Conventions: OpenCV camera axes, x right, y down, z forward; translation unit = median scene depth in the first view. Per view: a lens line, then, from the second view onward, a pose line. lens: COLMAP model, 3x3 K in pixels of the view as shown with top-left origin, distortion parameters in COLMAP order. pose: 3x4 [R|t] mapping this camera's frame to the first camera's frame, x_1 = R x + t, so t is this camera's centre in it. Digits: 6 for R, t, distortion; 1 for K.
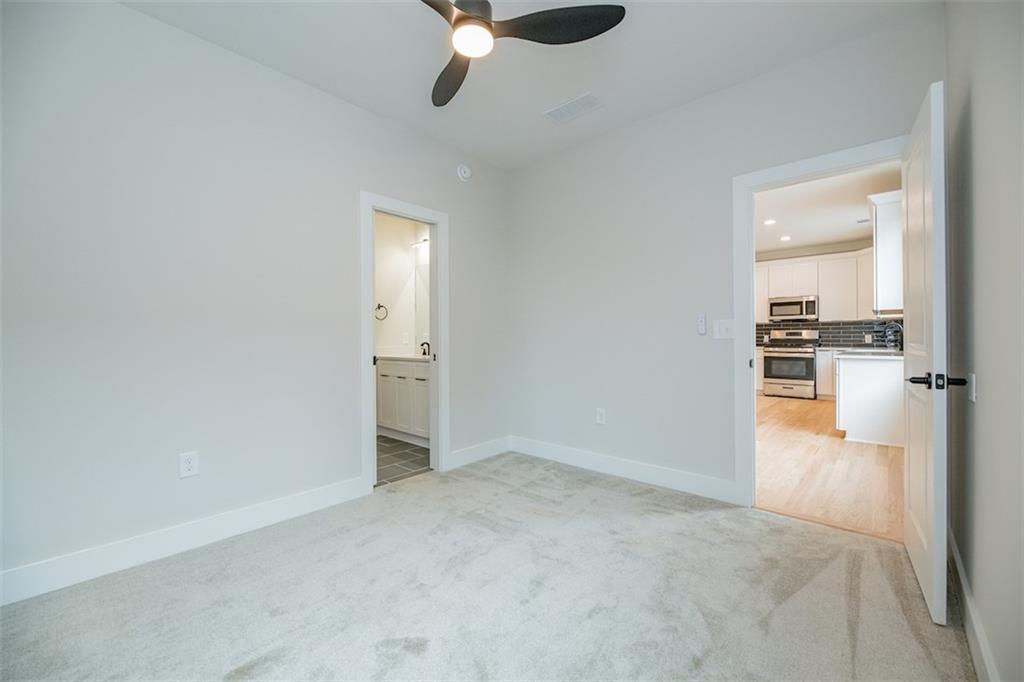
lens RADIAL K [[410.0, 0, 515.6], [0, 410.0, 339.6], [0, 0, 1]] dist [-0.002225, -0.000407]
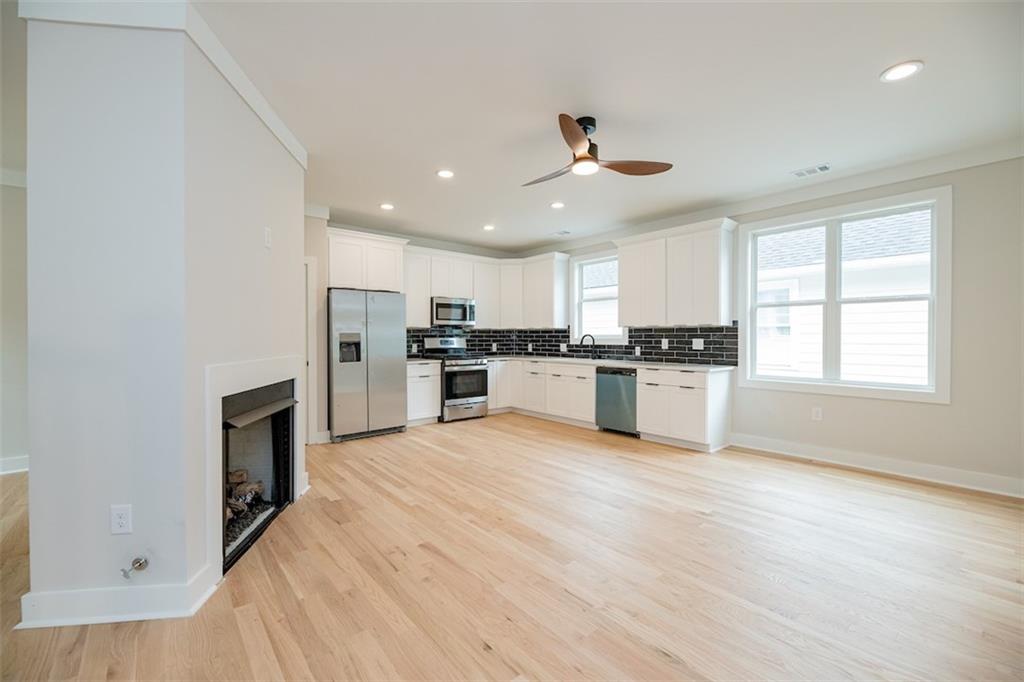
lens RADIAL K [[427.6, 0, 513.9], [0, 427.6, 339.5], [0, 0, 1]] dist [-0.002053, -0.000384]
pose [[0.120384, -0.001040, 0.992727, -0.178747], [0.002495, 0.999997, 0.000745, -0.020858], [-0.992724, 0.002387, 0.120387, 0.795781]]
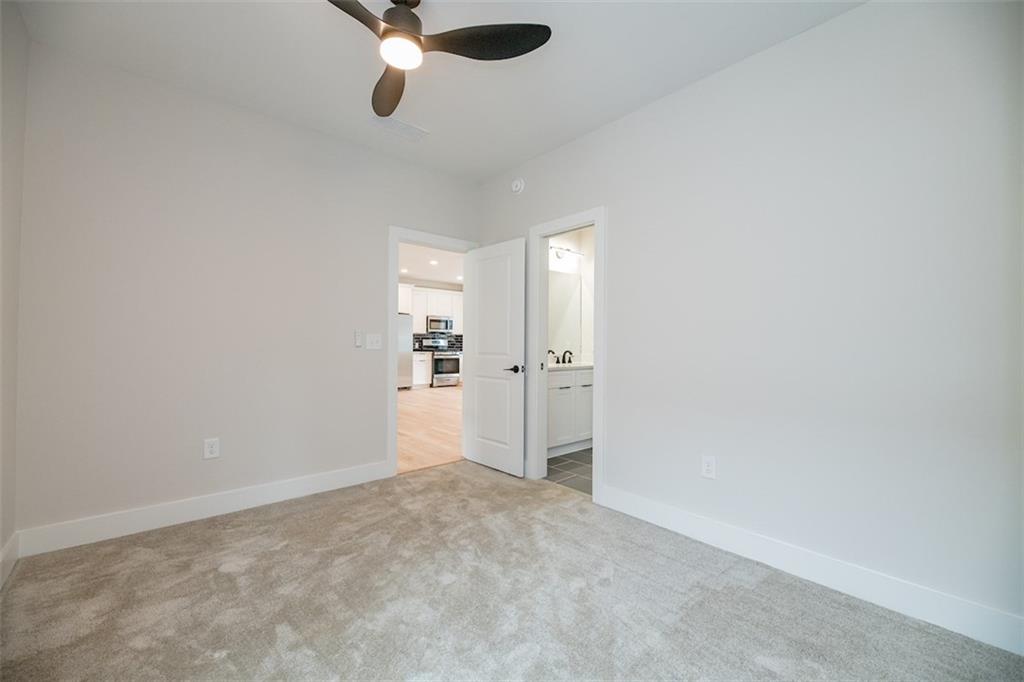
lens RADIAL K [[410.0, 0, 515.6], [0, 410.0, 339.6], [0, 0, 1]] dist [-0.002225, -0.000407]
pose [[0.105400, 0.016942, 0.994286, -0.737173], [-0.006591, 0.999845, -0.016338, -0.001507], [-0.994408, -0.004831, 0.105496, 0.604320]]
